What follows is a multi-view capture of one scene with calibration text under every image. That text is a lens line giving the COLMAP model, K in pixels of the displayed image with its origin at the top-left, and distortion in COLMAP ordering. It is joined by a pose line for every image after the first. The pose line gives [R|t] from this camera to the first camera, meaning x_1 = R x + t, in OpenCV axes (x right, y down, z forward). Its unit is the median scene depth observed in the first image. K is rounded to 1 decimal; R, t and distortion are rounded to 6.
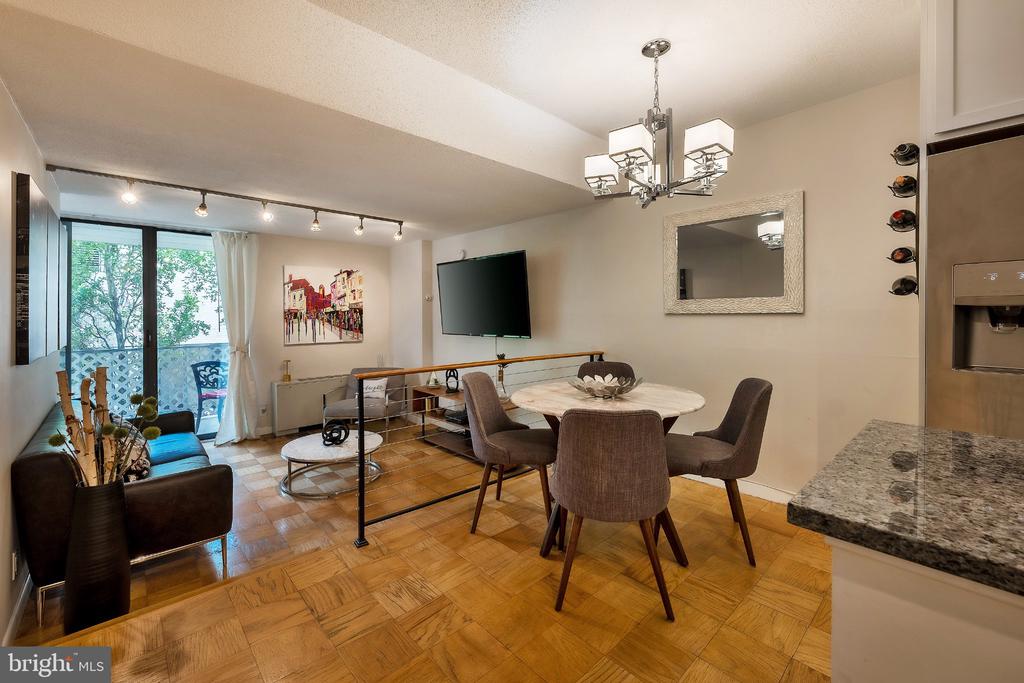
lens RADIAL K [[428.3, 0, 504.5], [0, 428.3, 319.1], [0, 0, 1]] dist [-0.000803, -0.000024]
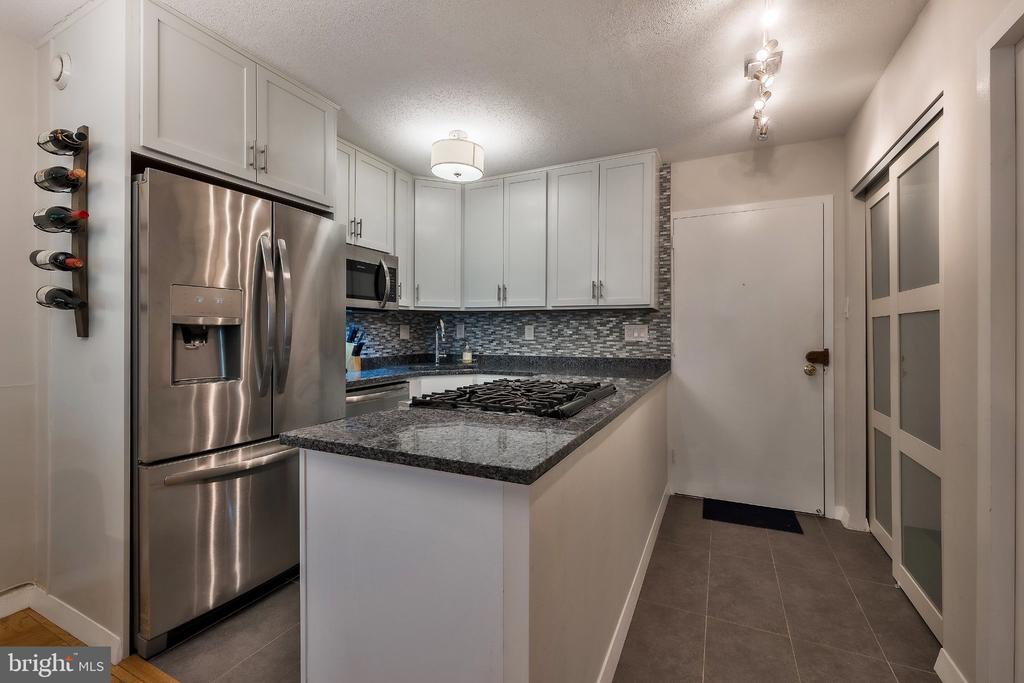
lens RADIAL K [[432.0, 0, 512.6], [0, 432.0, 335.1], [0, 0, 1]] dist [-0.000035, -0.000100]
pose [[-0.383834, -0.000730, 0.923402, -0.066739], [0.007328, 0.999966, 0.003837, -0.000863], [-0.923373, 0.008239, -0.383816, 0.183687]]
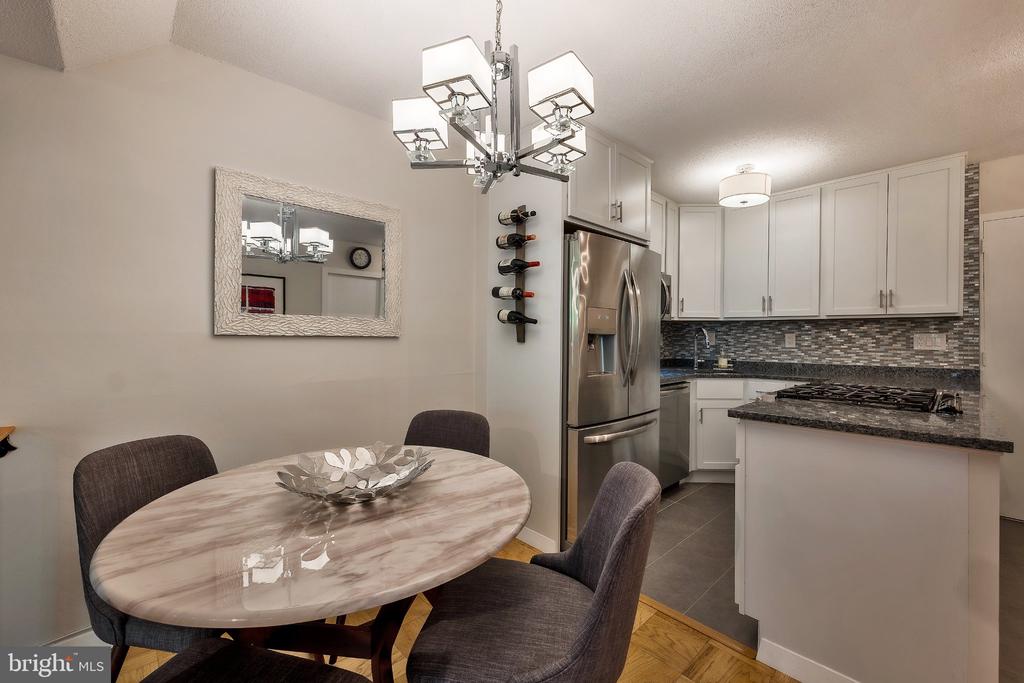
lens RADIAL K [[418.8, 0, 514.4], [0, 418.8, 339.0], [0, 0, 1]] dist [-0.002313, -0.000045]
pose [[-0.030220, 0.003664, 0.999537, -0.125591], [0.000887, 0.999993, -0.003639, -0.002481], [-0.999543, 0.000777, -0.030223, 0.374646]]
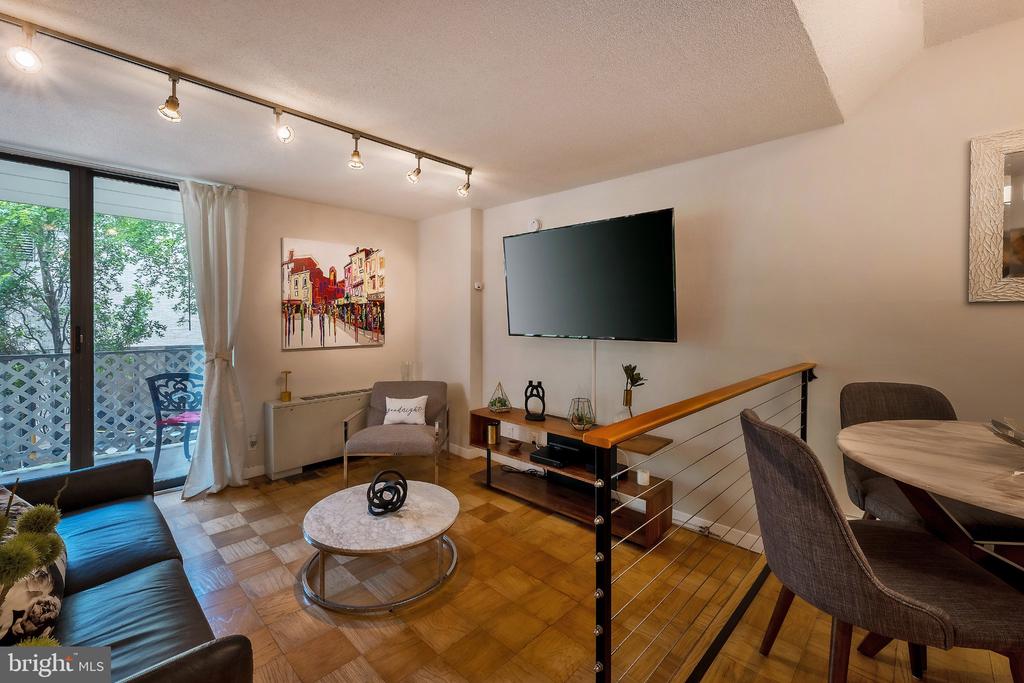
lens RADIAL K [[436.4, 0, 495.8], [0, 436.4, 322.6], [0, 0, 1]] dist [0.000170, 0.000302]
pose [[0.998821, 0.006836, 0.048055, -0.195355], [-0.006882, 0.999976, 0.000802, 0.012594], [-0.048048, -0.001131, 0.998844, 0.259492]]
